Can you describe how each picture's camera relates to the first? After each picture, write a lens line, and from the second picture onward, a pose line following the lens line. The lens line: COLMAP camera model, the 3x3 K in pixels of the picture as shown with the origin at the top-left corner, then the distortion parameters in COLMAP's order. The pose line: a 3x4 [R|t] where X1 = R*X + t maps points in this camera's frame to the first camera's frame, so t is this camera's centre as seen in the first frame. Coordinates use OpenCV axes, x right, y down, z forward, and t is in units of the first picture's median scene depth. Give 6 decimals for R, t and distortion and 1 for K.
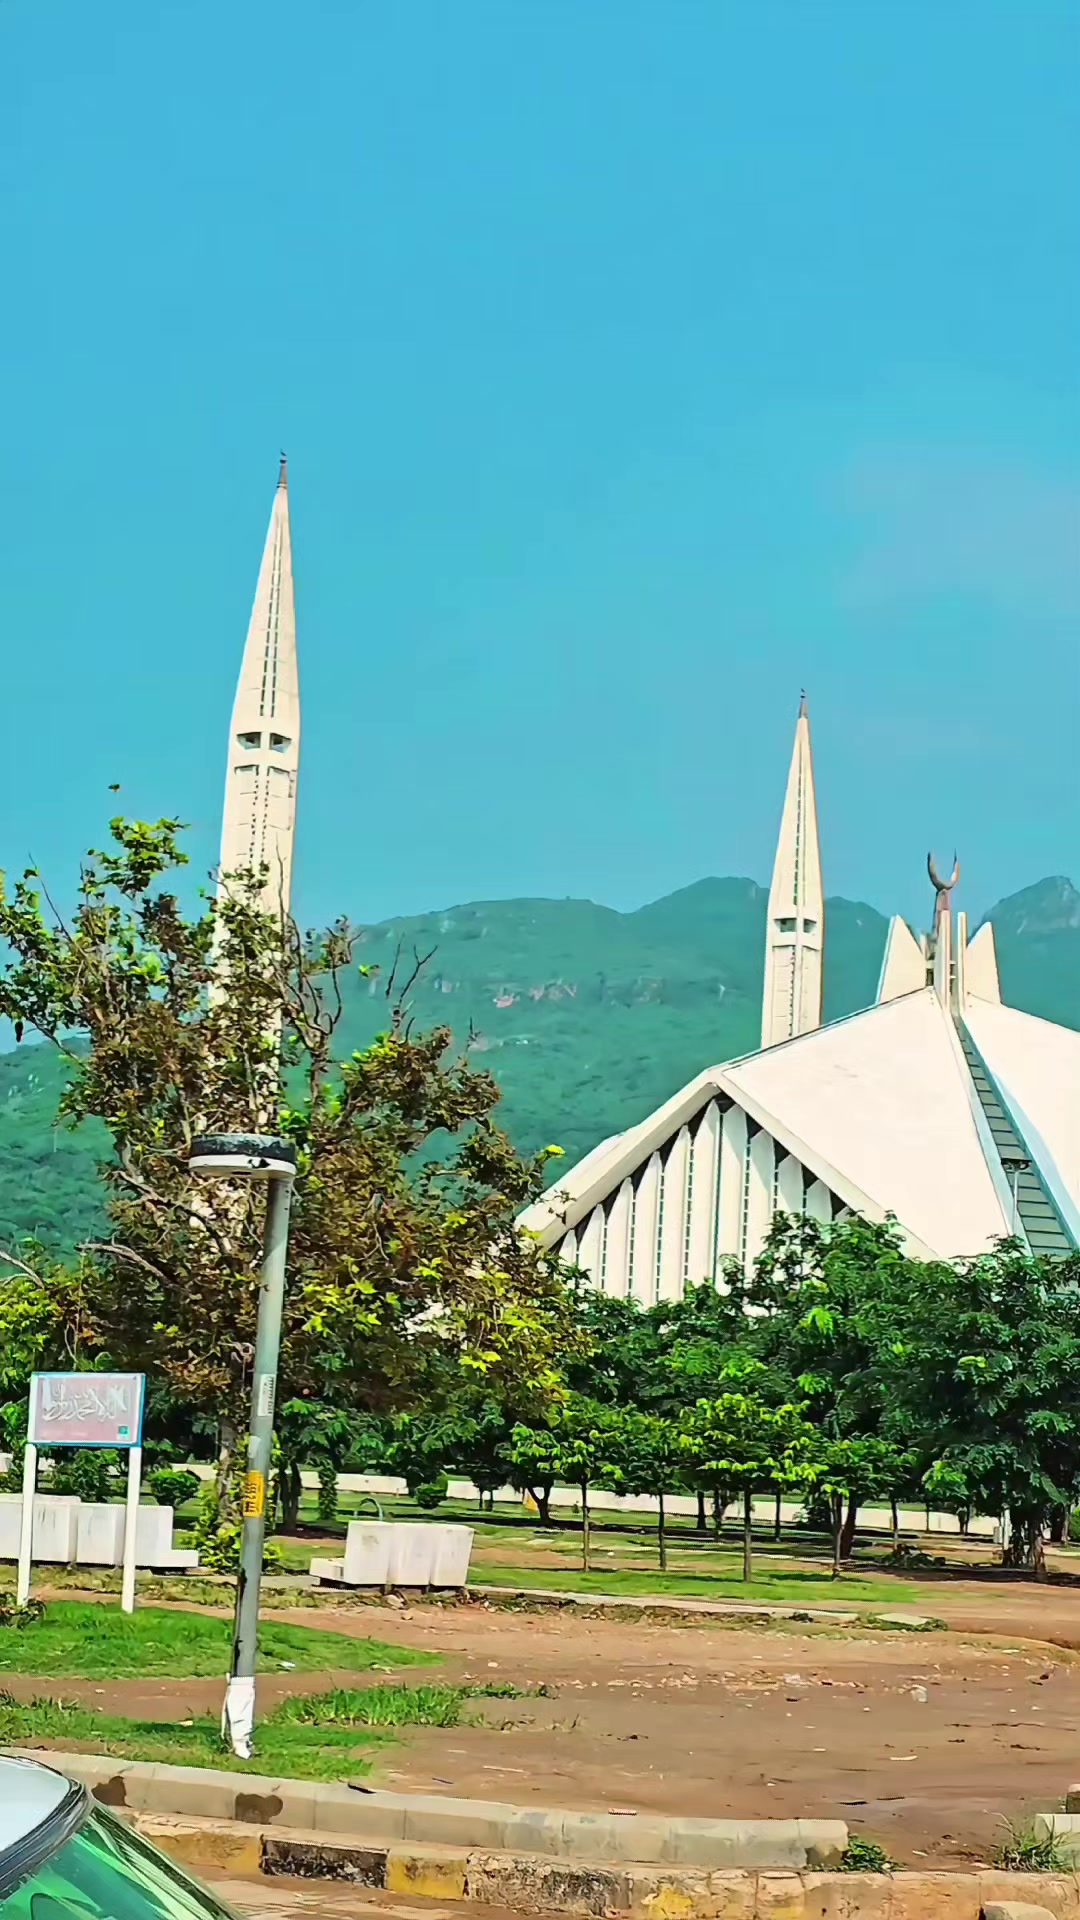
lens RADIAL K [[3254.1, 0, 584.7], [0, 3254.1, 955.5], [0, 0, 1]] dist [0.019817, -0.126280]
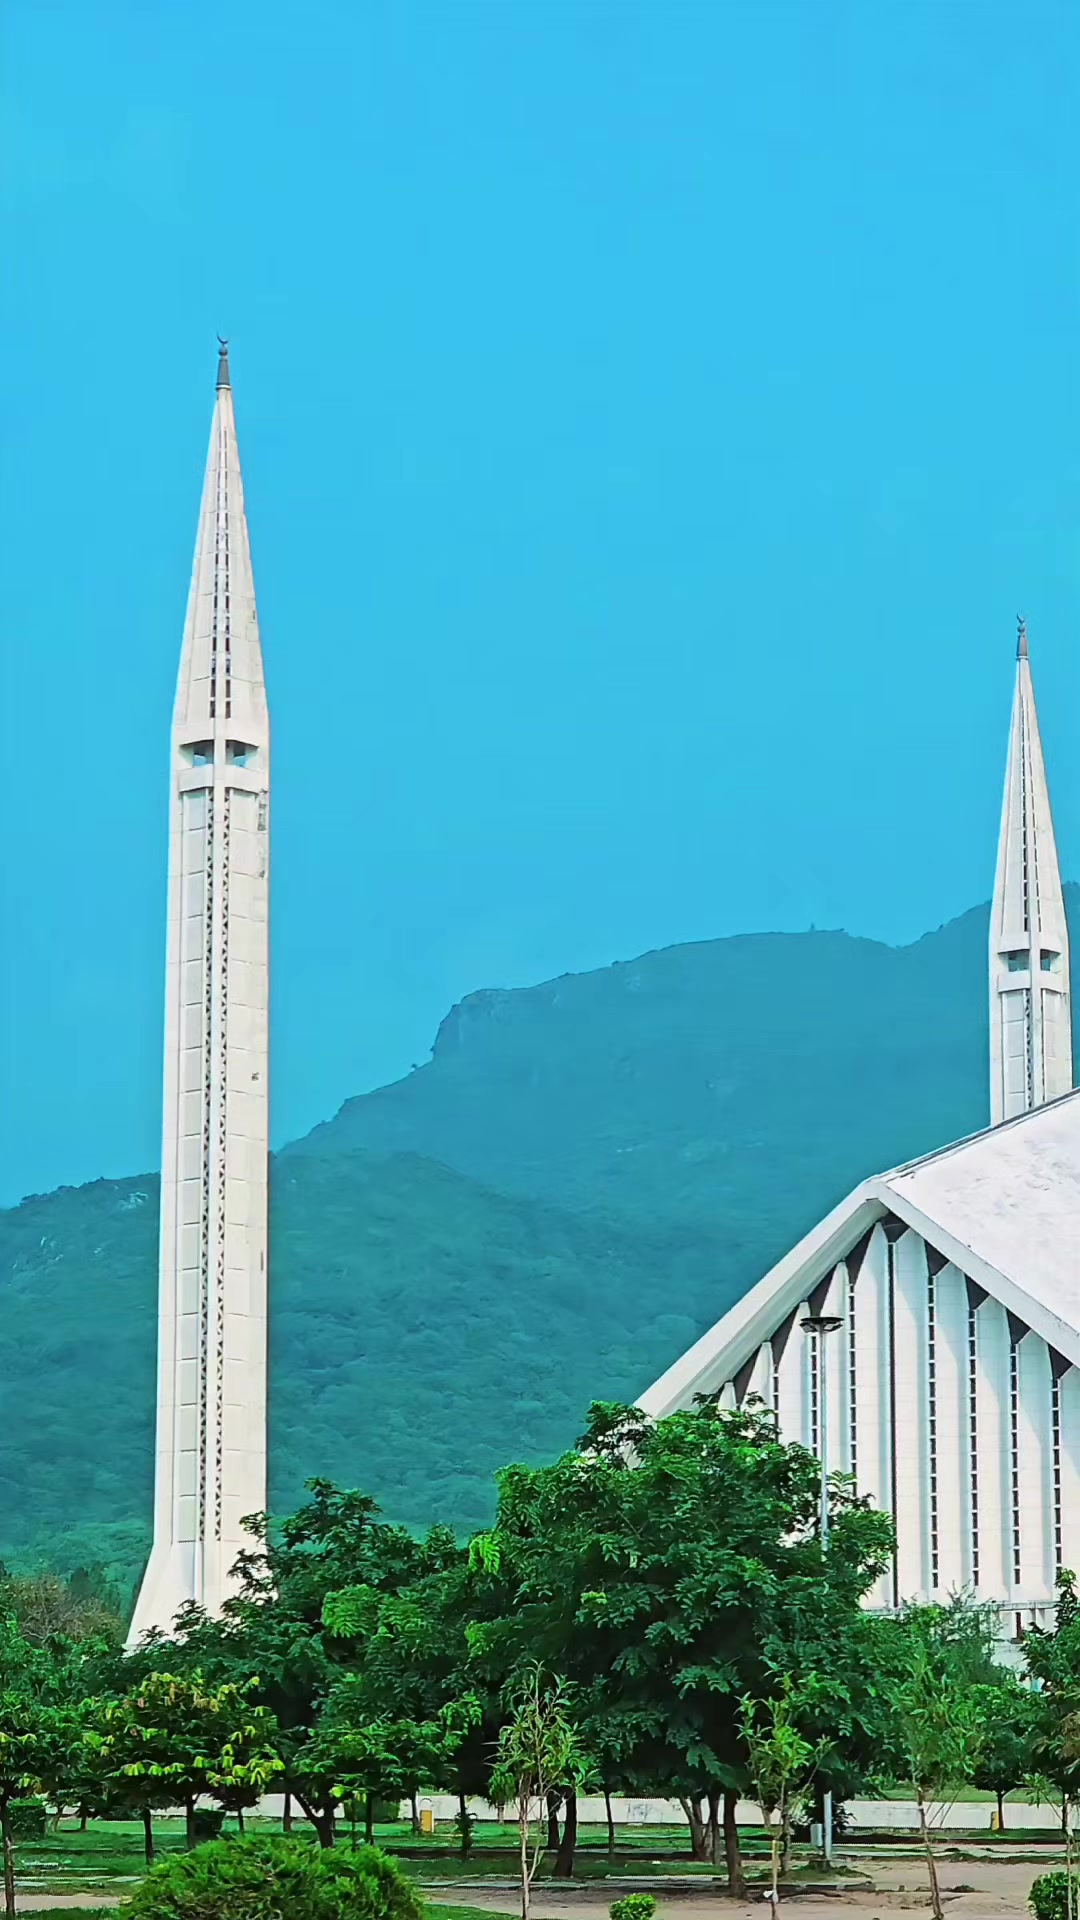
lens RADIAL K [[4745.7, 0, 577.6], [0, 4745.7, 958.5], [0, 0, 1]] dist [0.043162, 0.672923]
pose [[0.995930, -0.066530, -0.060808, 0.041694], [0.065760, 0.997729, -0.014571, -0.001620], [0.061639, 0.010513, 0.998043, -0.018593]]
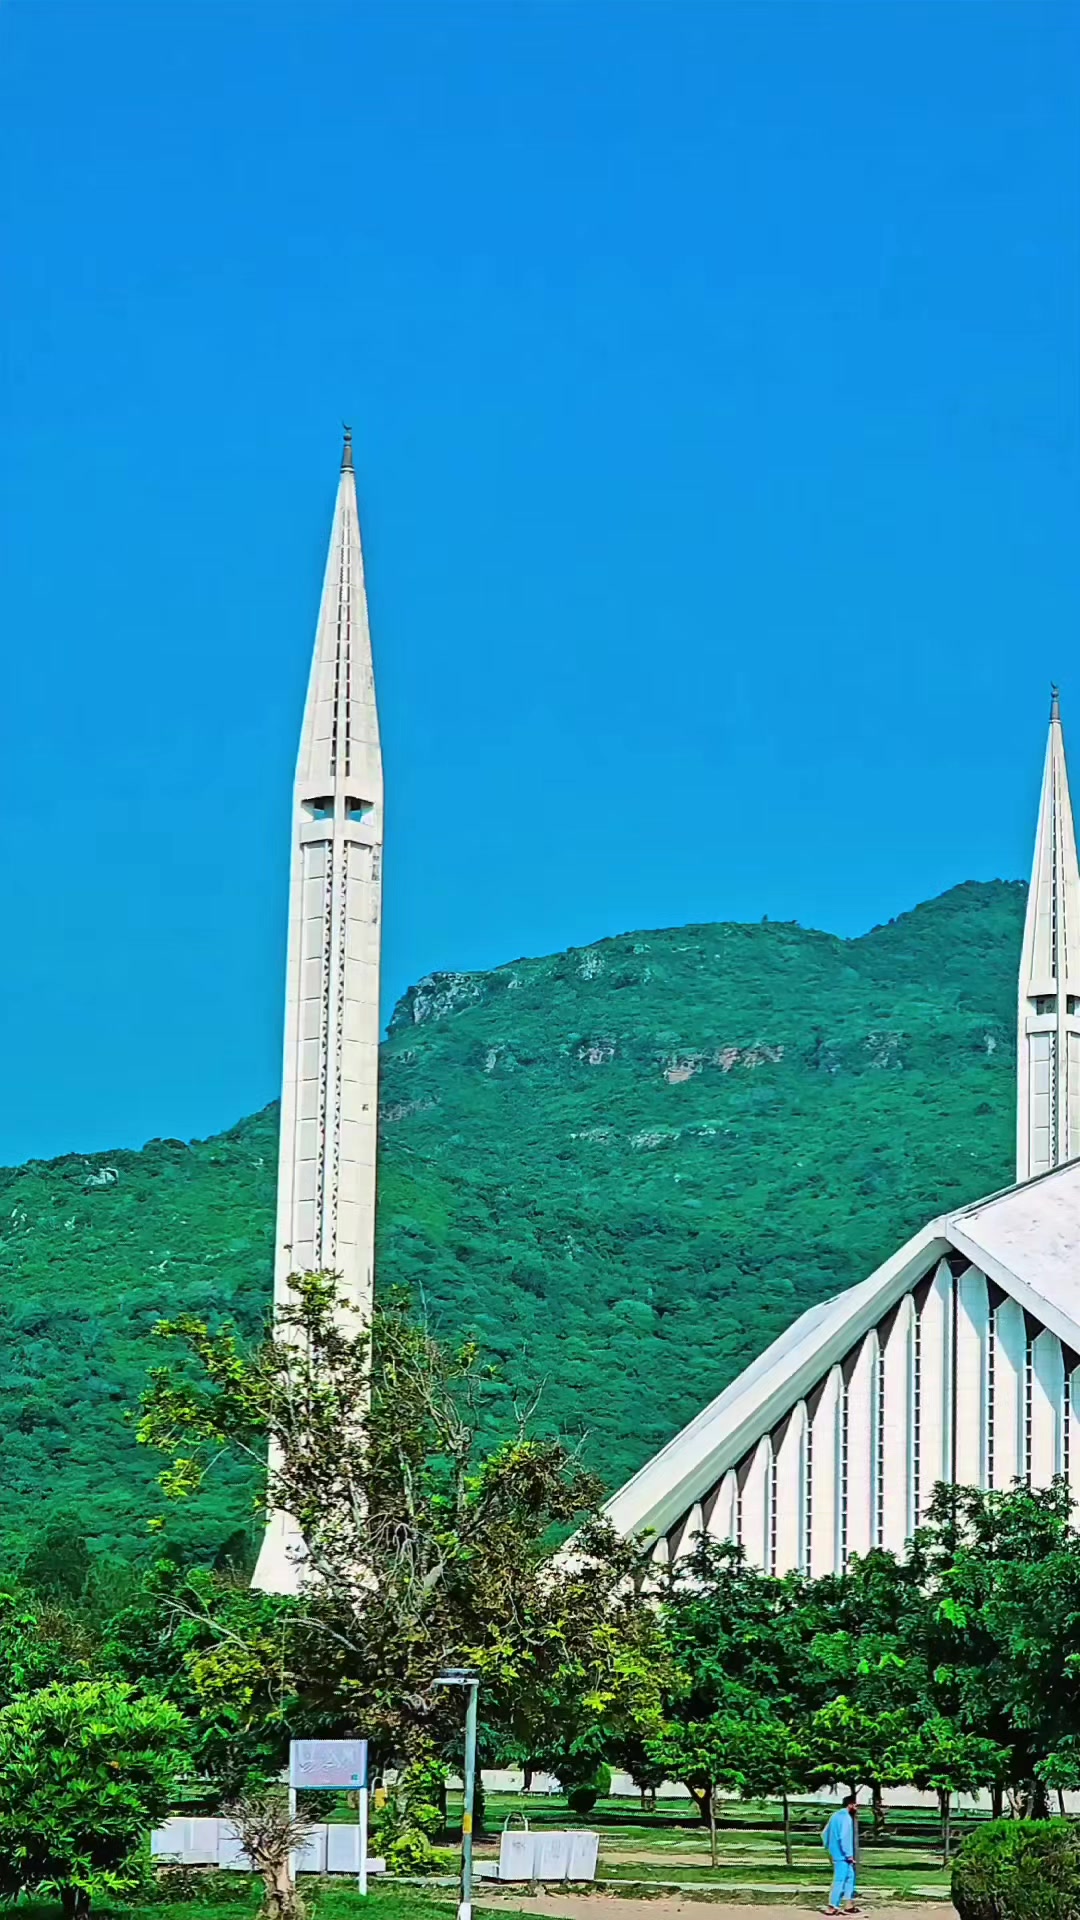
lens RADIAL K [[4742.0, 0, 575.1], [0, 4742.0, 961.3], [0, 0, 1]] dist [0.039643, 0.149119]
pose [[0.998059, -0.041482, -0.046456, 0.007993], [0.041179, 0.999124, -0.007464, -0.021146], [0.046725, 0.005537, 0.998892, -0.120142]]
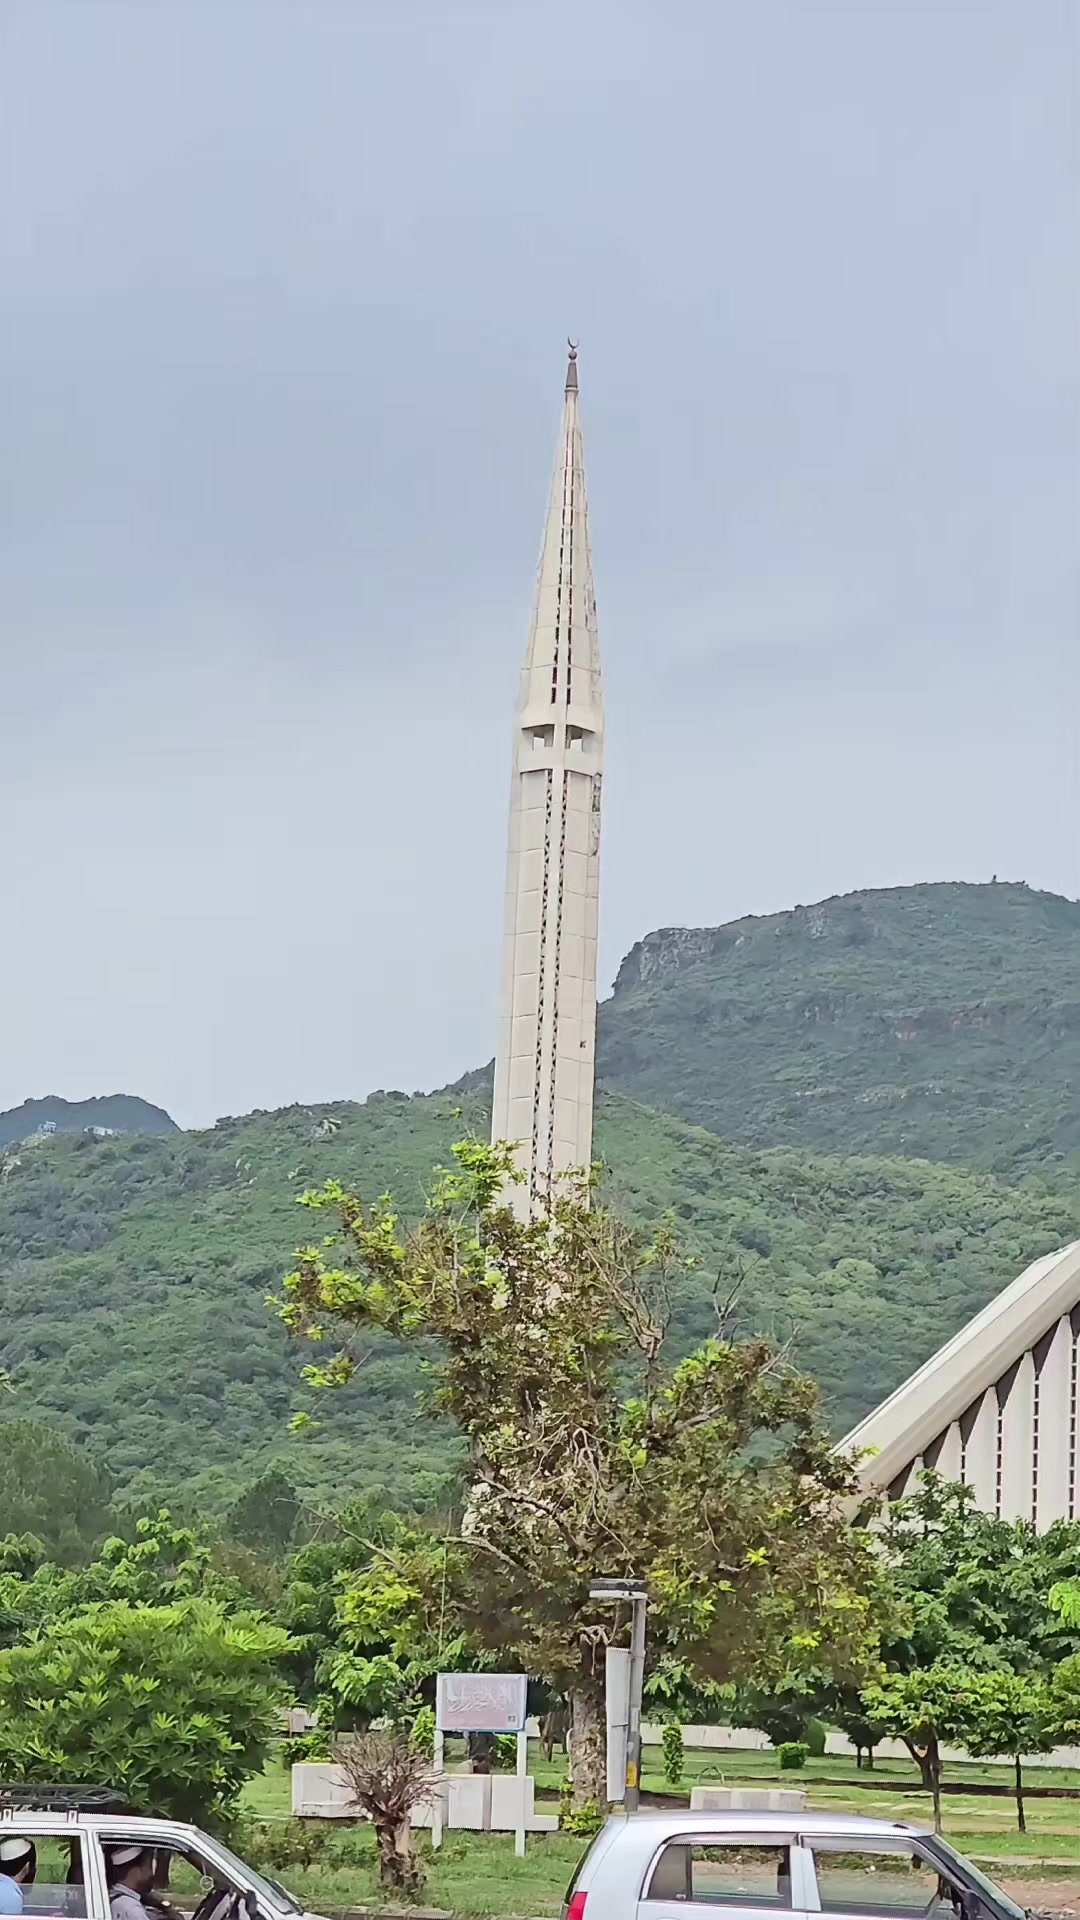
lens RADIAL K [[4742.0, 0, 575.1], [0, 4742.0, 961.3], [0, 0, 1]] dist [0.039643, 0.149119]
pose [[0.995095, -0.029247, -0.094501, 0.006760], [0.029284, 0.999571, -0.000987, -0.014678], [0.094490, -0.001785, 0.995524, -0.084314]]
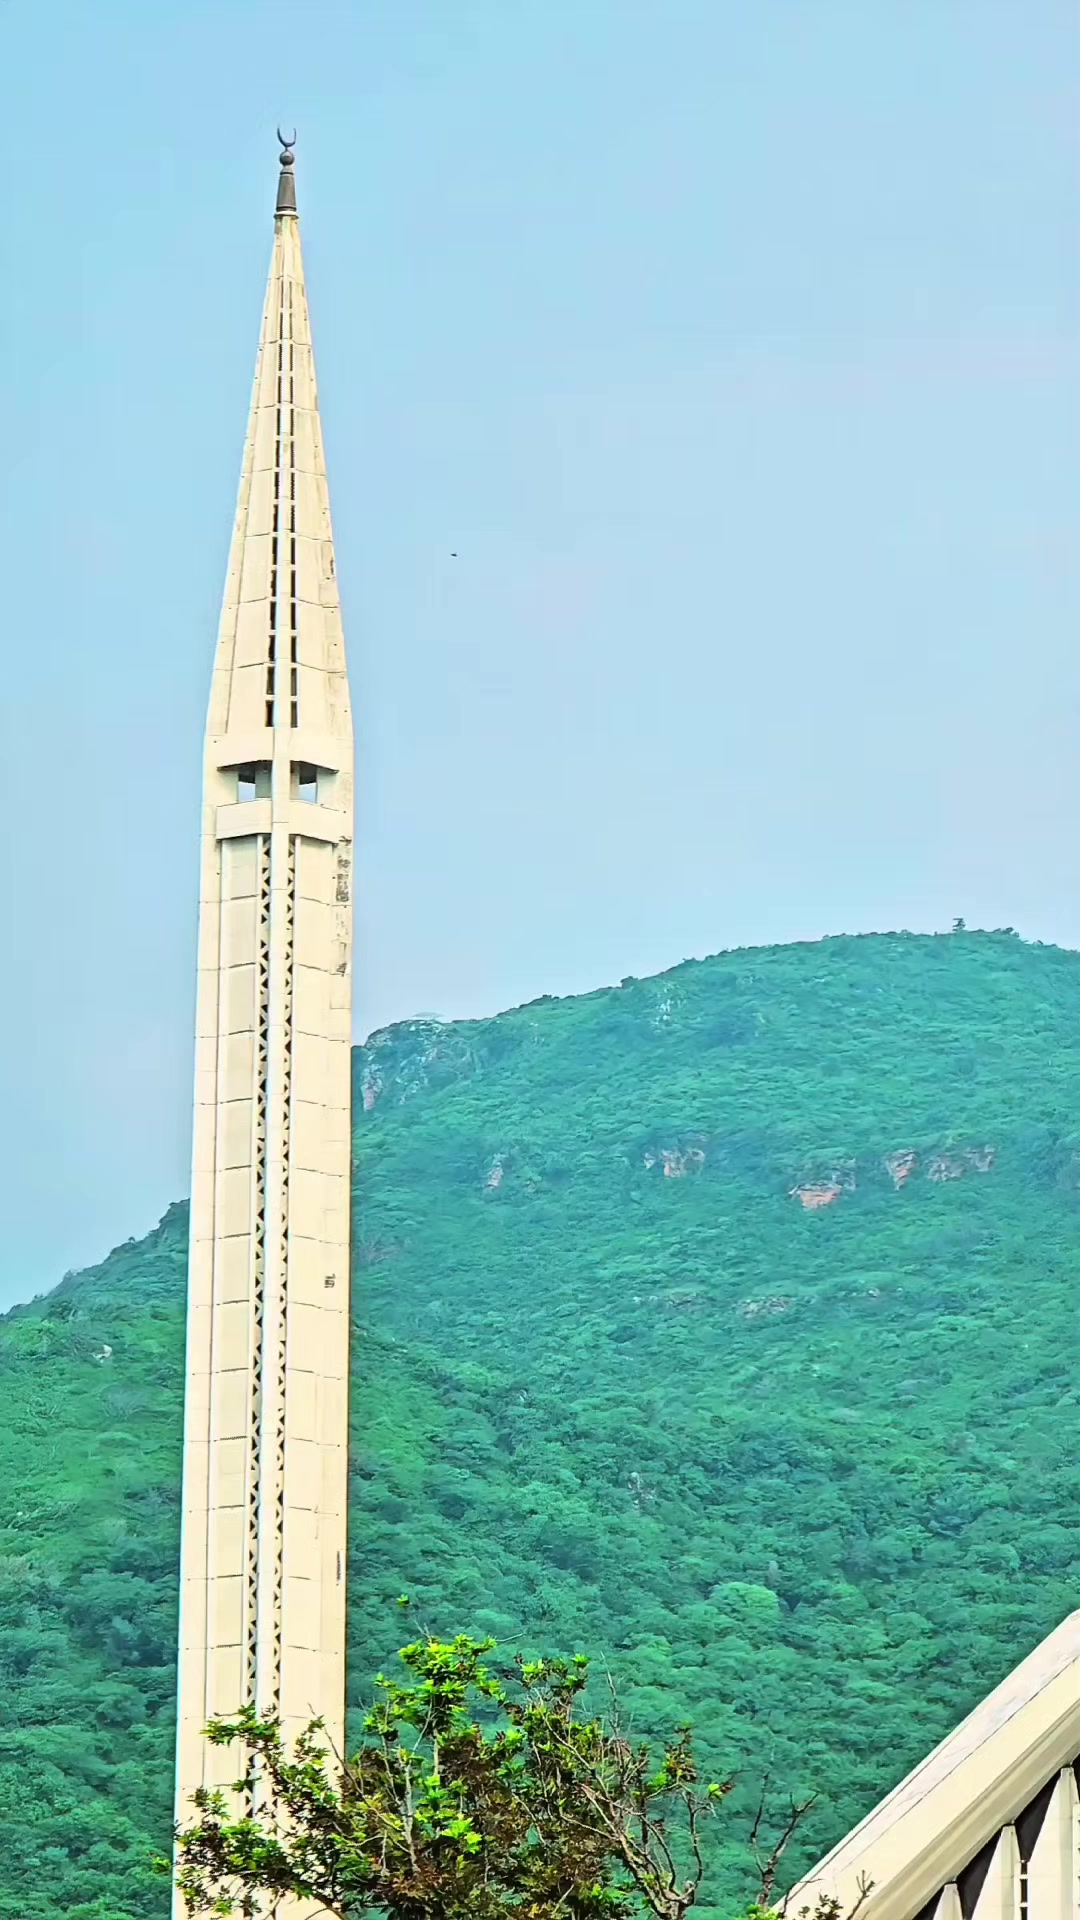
lens RADIAL K [[8143.4, 0, 540.0], [0, 8143.4, 960.0], [0, 0, 1]] dist [0.124717, -3.337523]
pose [[0.997070, -0.051197, -0.056834, 0.001815], [0.050580, 0.998645, -0.012251, -0.027265], [0.057384, 0.009341, 0.998308, -0.150656]]
